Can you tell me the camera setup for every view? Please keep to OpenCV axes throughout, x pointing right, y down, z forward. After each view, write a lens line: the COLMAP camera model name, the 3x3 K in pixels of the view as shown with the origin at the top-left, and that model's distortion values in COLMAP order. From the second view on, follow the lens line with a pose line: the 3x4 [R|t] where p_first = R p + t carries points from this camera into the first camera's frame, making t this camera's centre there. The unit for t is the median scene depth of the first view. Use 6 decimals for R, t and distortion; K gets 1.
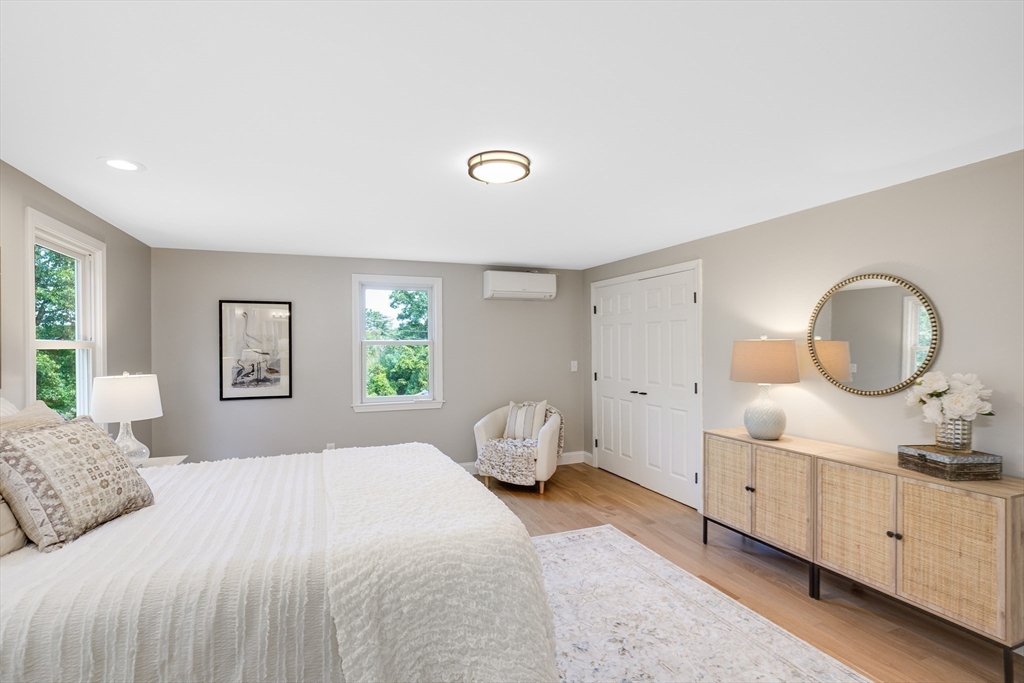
lens RADIAL K [[484.8, 0, 512.0], [0, 484.8, 341.5], [0, 0, 1]] dist [-0.001032, -0.000439]
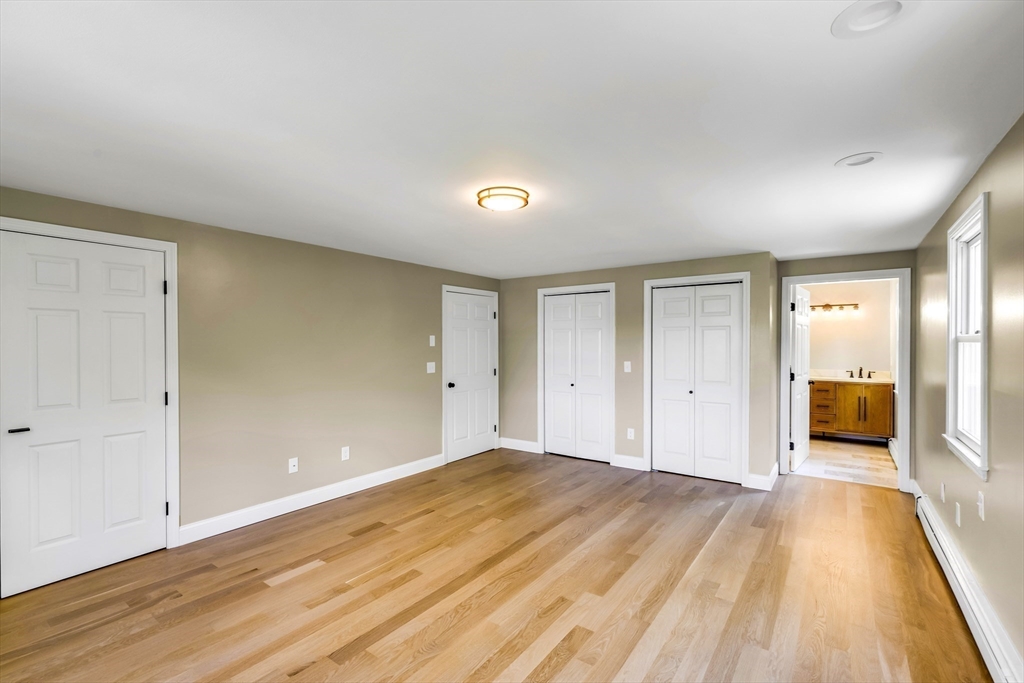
lens RADIAL K [[471.5, 0, 515.6], [0, 471.5, 343.1], [0, 0, 1]] dist [0.002337, 0.000432]
pose [[-0.543332, 0.003738, 0.839510, -0.526057], [-0.004327, 0.999964, -0.007253, 0.005312], [-0.839507, -0.007573, -0.543296, 0.816701]]
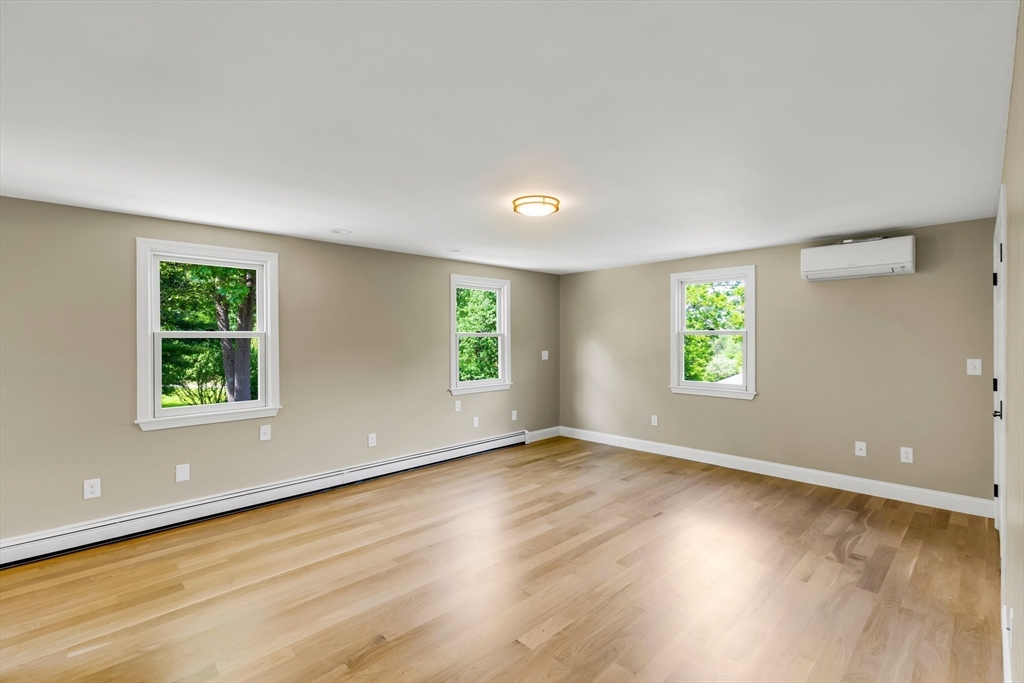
lens RADIAL K [[471.5, 0, 515.6], [0, 471.5, 343.1], [0, 0, 1]] dist [0.002337, 0.000432]
pose [[0.383532, 0.019815, -0.923315, 0.586004], [0.009940, 0.999623, 0.025582, -0.005581], [0.923474, -0.018989, 0.383191, 0.221354]]
